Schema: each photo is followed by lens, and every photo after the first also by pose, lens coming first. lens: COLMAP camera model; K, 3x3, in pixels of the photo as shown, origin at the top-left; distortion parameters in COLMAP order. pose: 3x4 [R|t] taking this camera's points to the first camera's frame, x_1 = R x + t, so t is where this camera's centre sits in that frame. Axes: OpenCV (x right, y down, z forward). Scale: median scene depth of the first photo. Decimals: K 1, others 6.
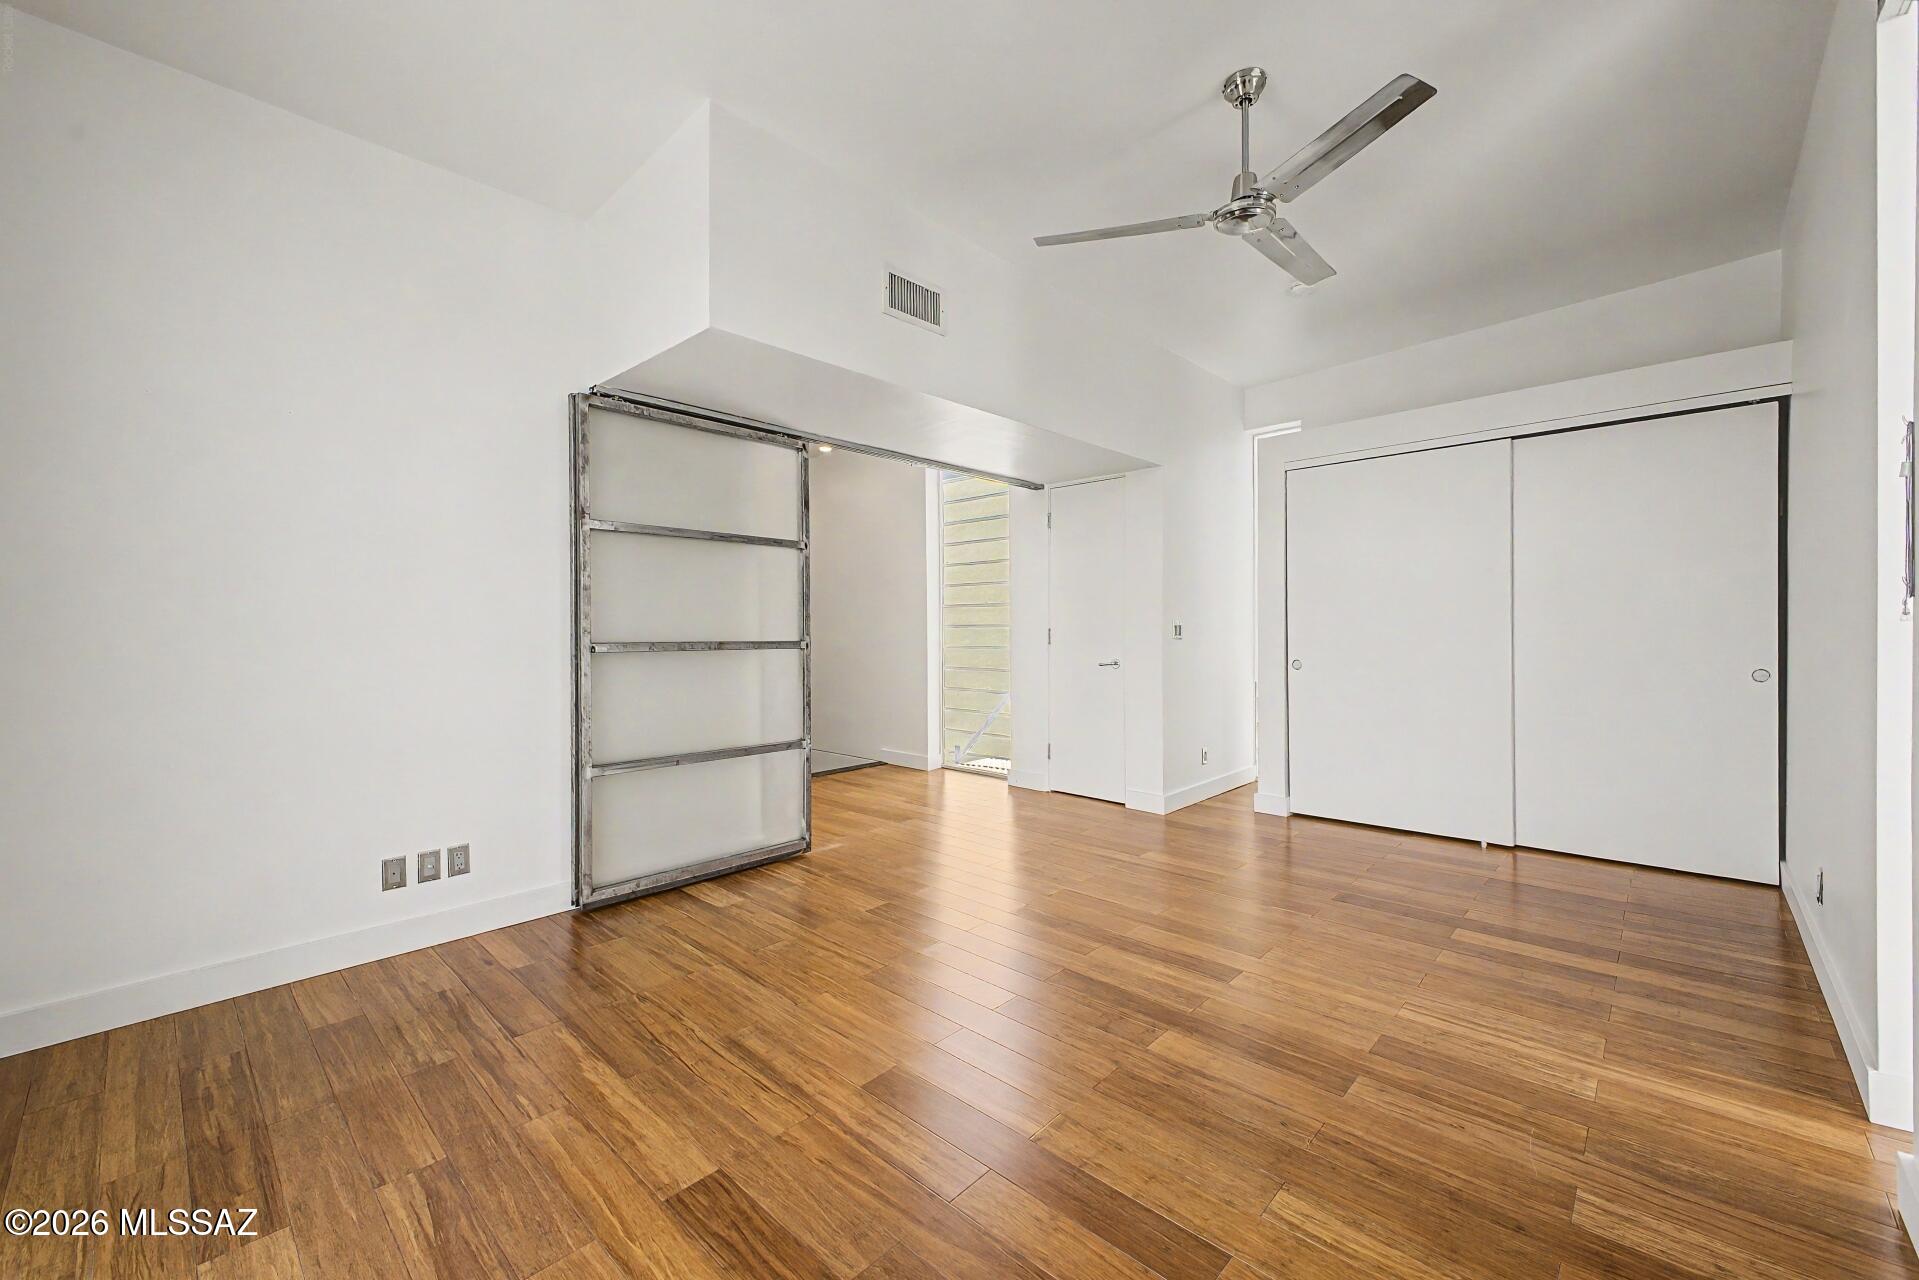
lens RADIAL K [[771.0, 0, 962.5], [0, 771.0, 632.1], [0, 0, 1]] dist [0.016489, -0.000012]
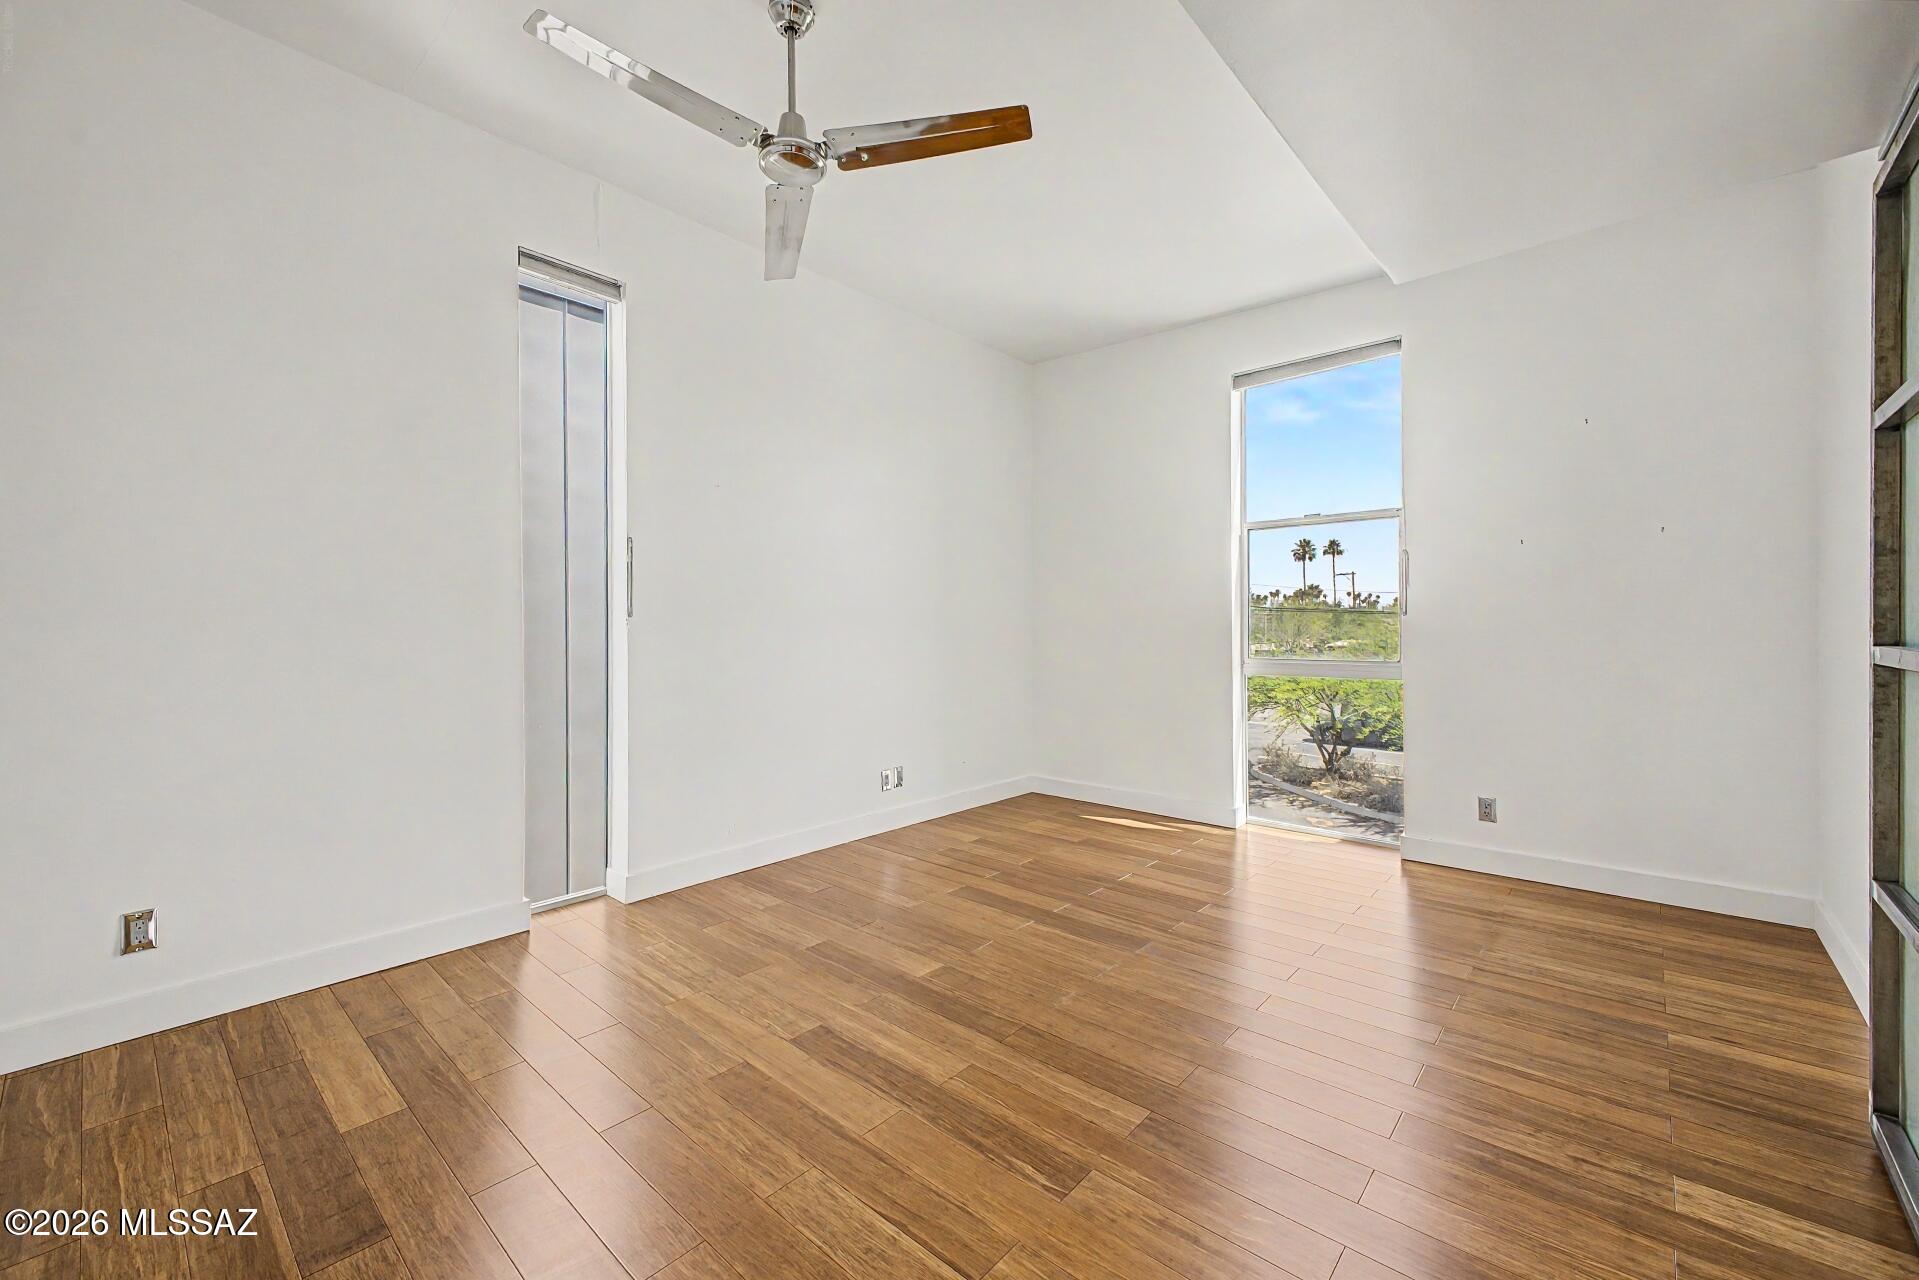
lens RADIAL K [[771.0, 0, 962.5], [0, 771.0, 632.1], [0, 0, 1]] dist [0.016489, -0.000012]
pose [[-0.999596, 0.010187, -0.026524, 0.191327], [0.009884, 0.999885, 0.011525, -0.010833], [0.026638, 0.011258, -0.999582, 1.819429]]
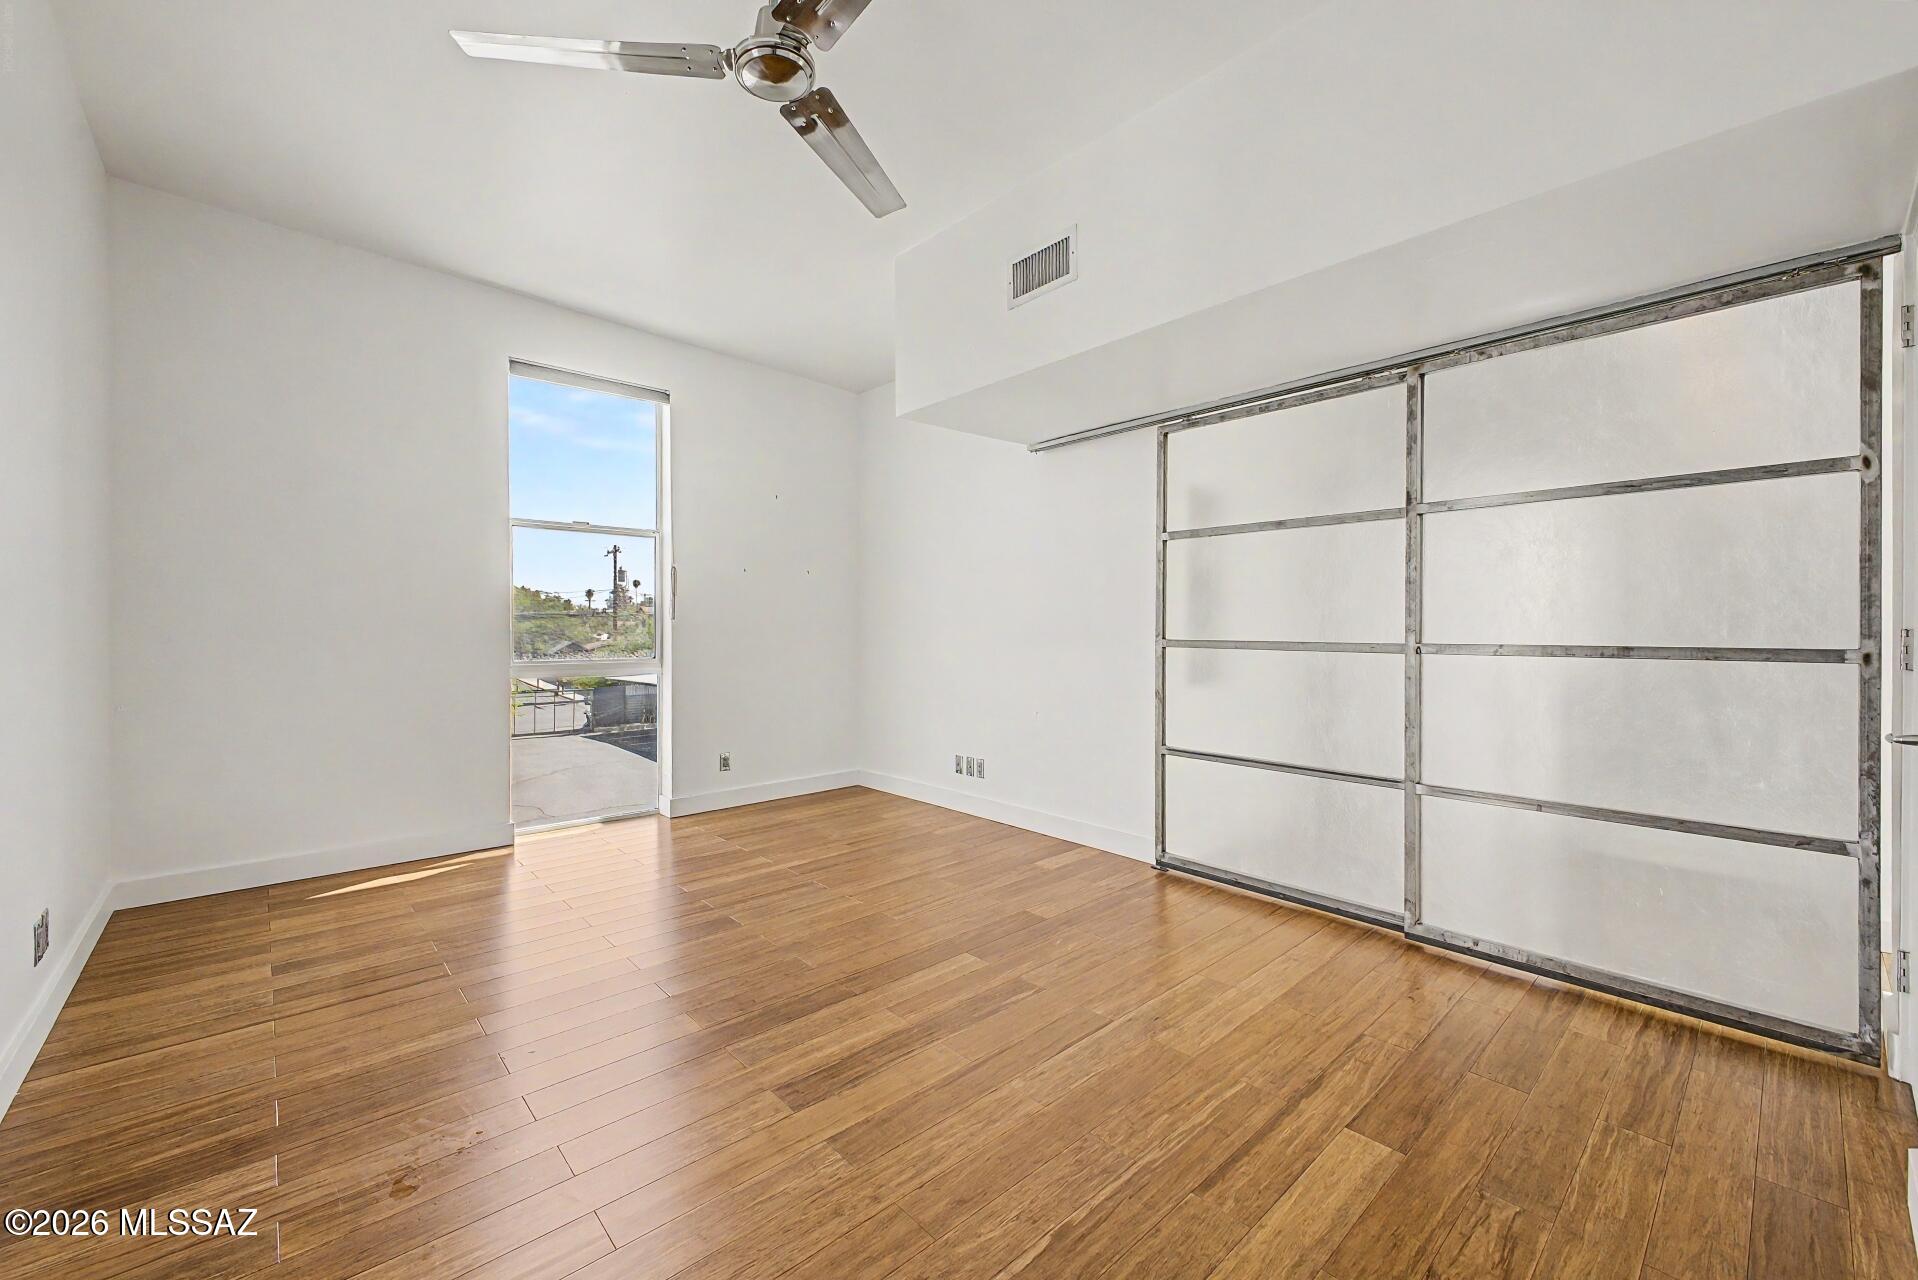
lens RADIAL K [[770.6, 0, 962.0], [0, 770.6, 632.1], [0, 0, 1]] dist [0.016489, -0.000012]
pose [[-0.082447, 0.016055, -0.996466, 1.050348], [-0.003351, 0.999860, 0.016387, -0.019485], [0.996590, 0.004690, -0.082382, 1.201599]]
